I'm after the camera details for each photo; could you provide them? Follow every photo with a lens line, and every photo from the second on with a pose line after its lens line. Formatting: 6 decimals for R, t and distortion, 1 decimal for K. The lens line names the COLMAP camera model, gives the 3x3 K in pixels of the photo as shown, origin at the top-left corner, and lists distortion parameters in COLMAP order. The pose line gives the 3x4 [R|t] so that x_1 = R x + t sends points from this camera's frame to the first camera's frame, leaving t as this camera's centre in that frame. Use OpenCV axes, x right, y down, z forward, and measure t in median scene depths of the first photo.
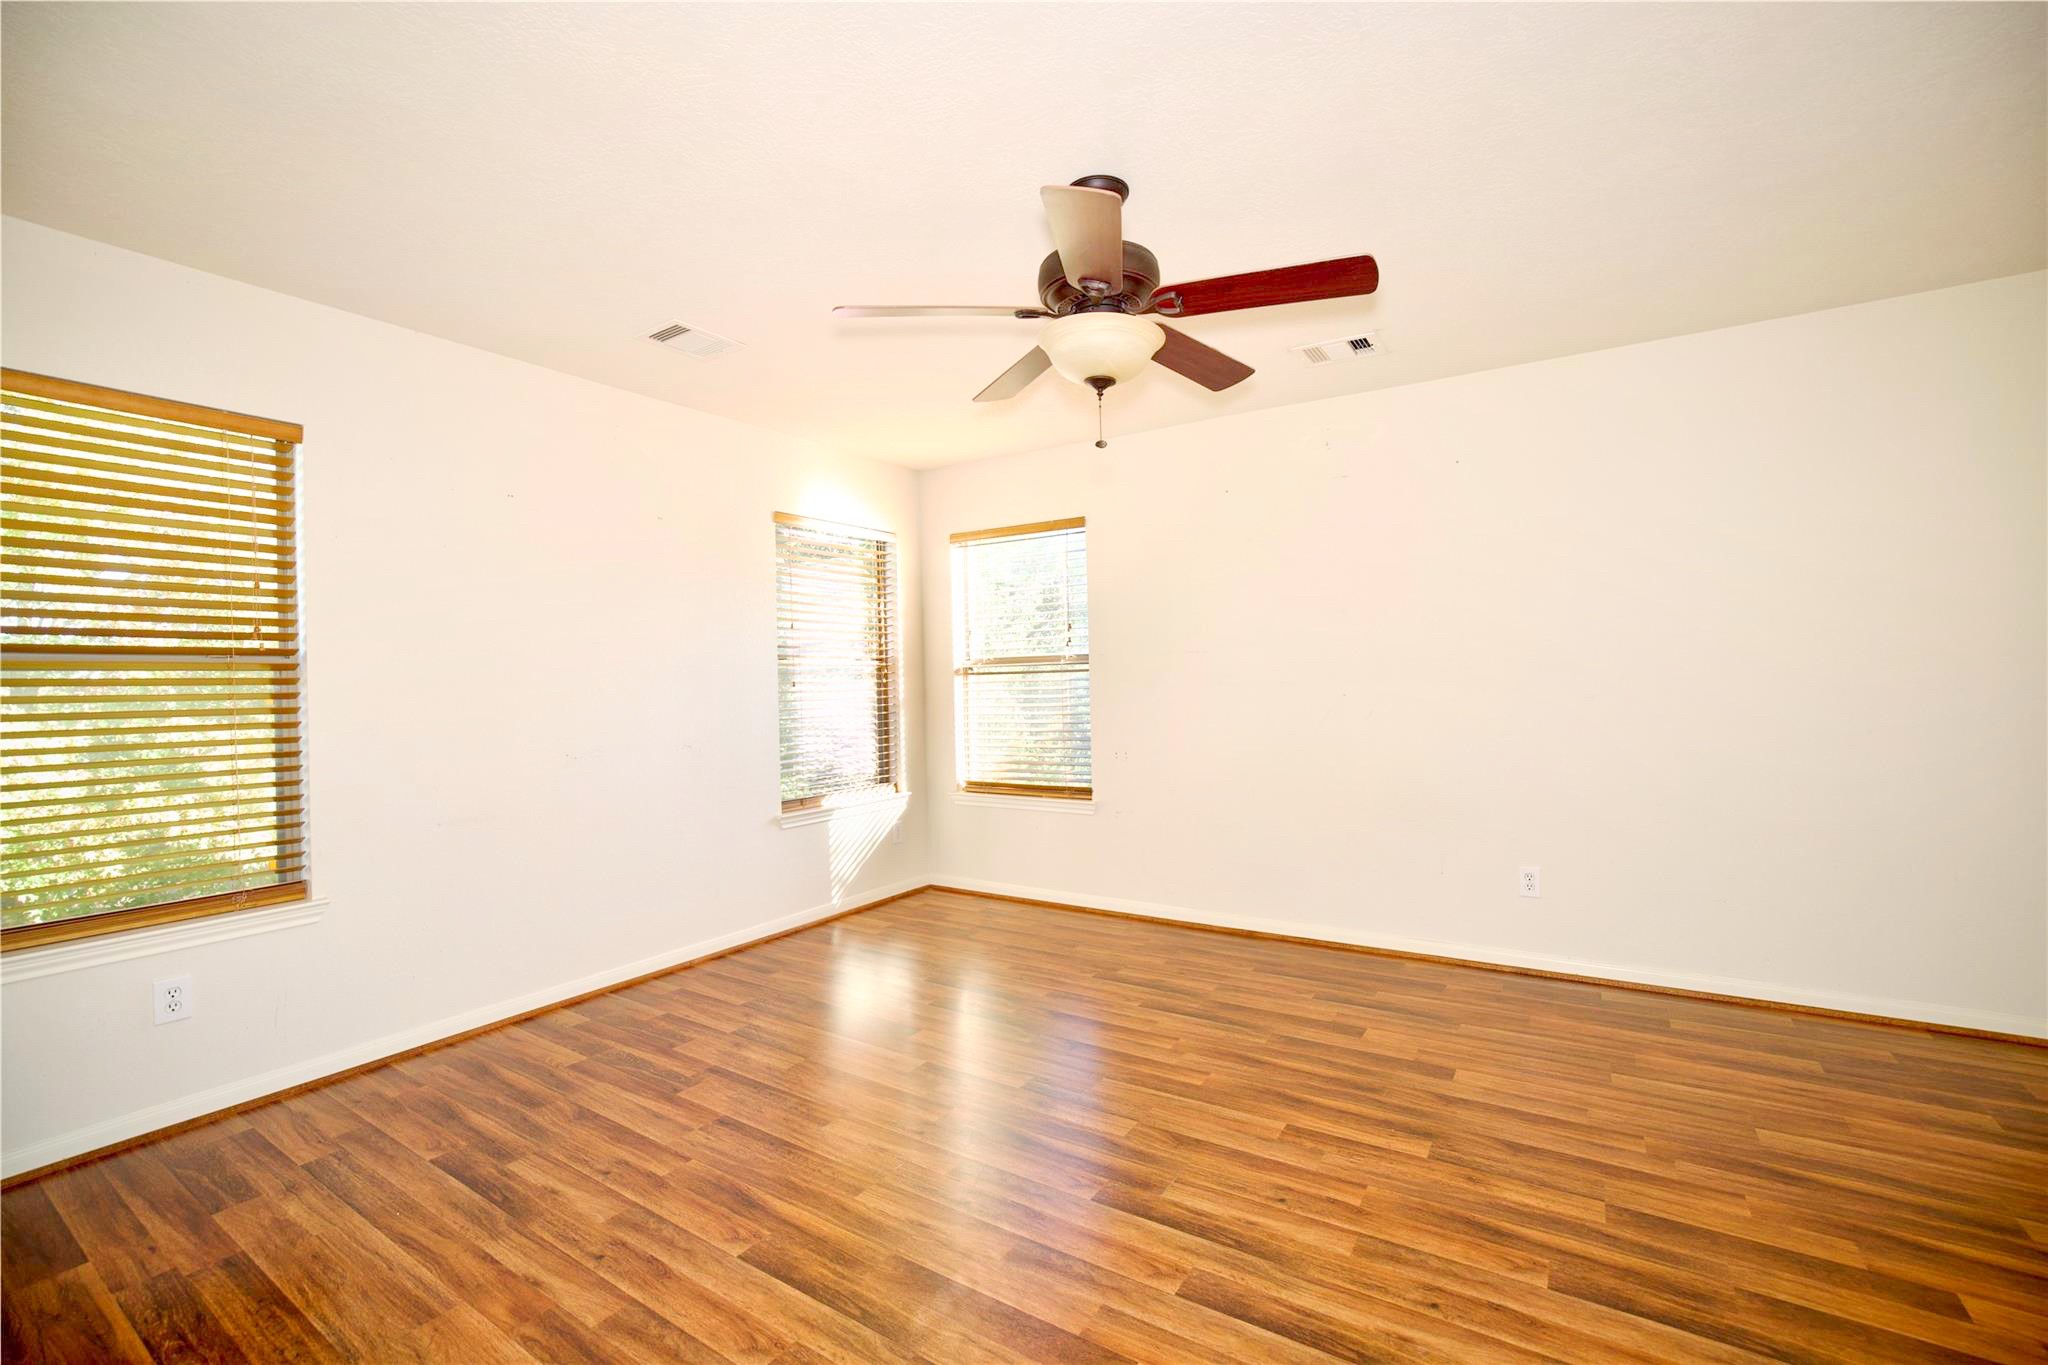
lens RADIAL K [[873.5, 0, 1035.2], [0, 873.5, 683.1], [0, 0, 1]] dist [-0.041499, 0.014384]
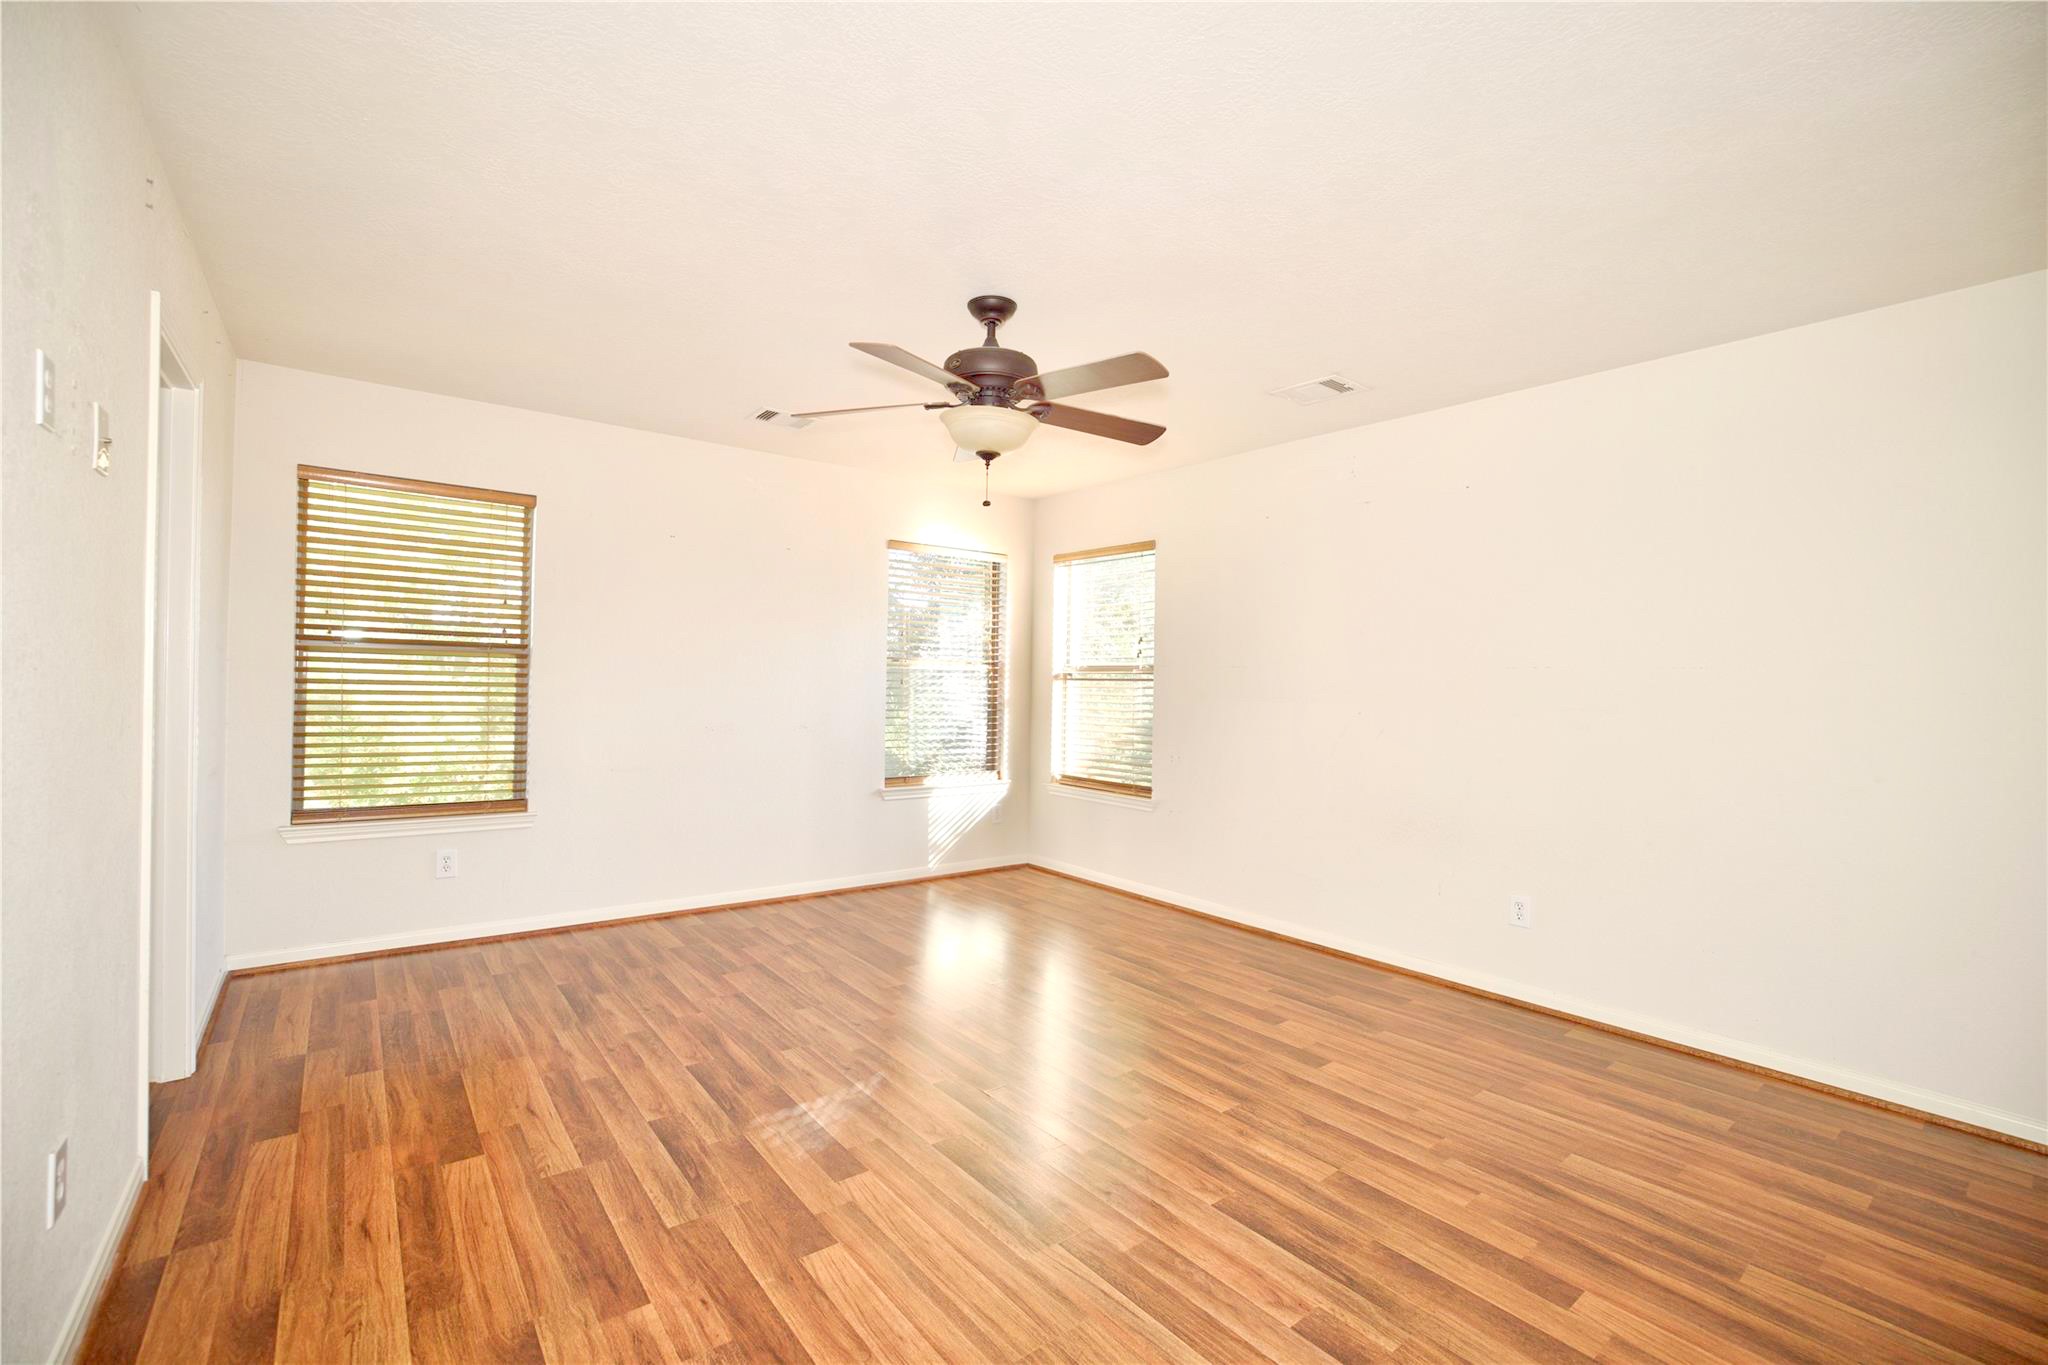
lens RADIAL K [[873.5, 0, 1020.6], [0, 873.5, 673.2], [0, 0, 1]] dist [-0.041499, 0.014384]
pose [[0.945808, 0.036385, -0.322682, 0.447249], [-0.041289, 0.999112, -0.008364, -0.012364], [0.322091, 0.021234, 0.946471, -0.160149]]
